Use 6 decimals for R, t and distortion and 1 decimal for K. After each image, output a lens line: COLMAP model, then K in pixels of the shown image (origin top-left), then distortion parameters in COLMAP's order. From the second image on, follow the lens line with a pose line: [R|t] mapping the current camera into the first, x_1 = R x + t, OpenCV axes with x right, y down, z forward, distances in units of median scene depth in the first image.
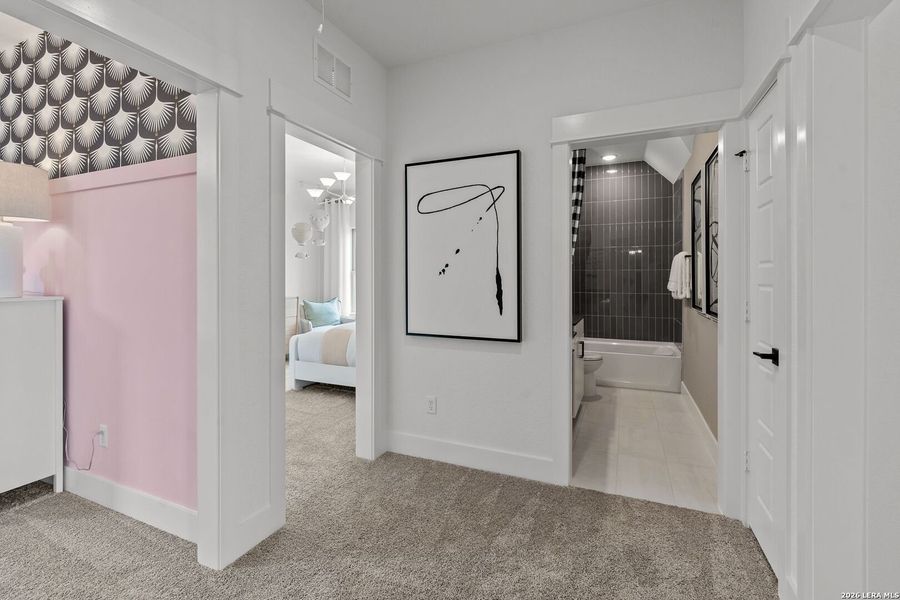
lens RADIAL K [[406.1, 0, 448.6], [0, 406.1, 281.7], [0, 0, 1]] dist [-0.001879, -0.000068]
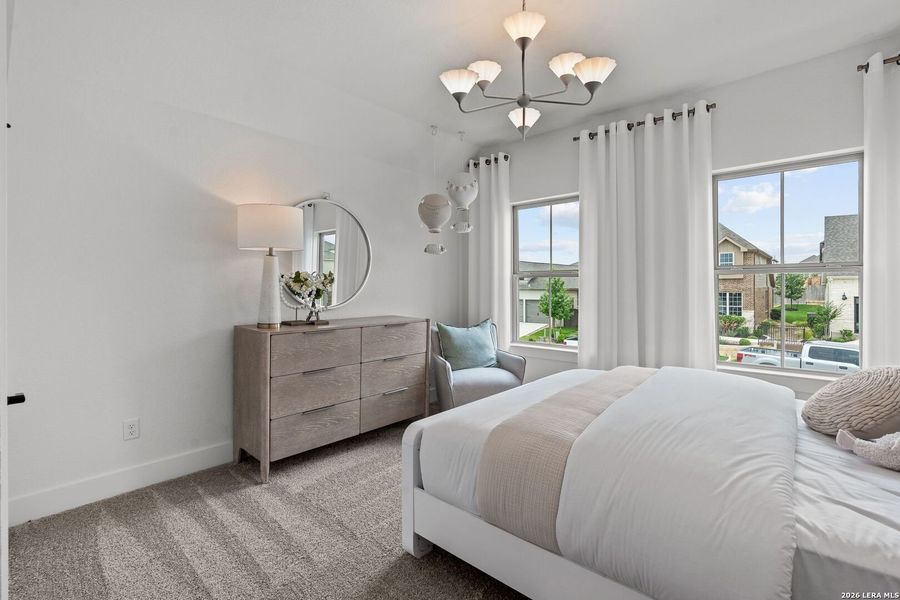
lens RADIAL K [[406.1, 0, 448.6], [0, 406.1, 281.7], [0, 0, 1]] dist [-0.001879, -0.000068]
pose [[0.948238, -0.009714, -0.317413, -0.148320], [0.002365, 0.999720, -0.023532, -0.001864], [0.317553, 0.021564, 0.947995, 0.429312]]
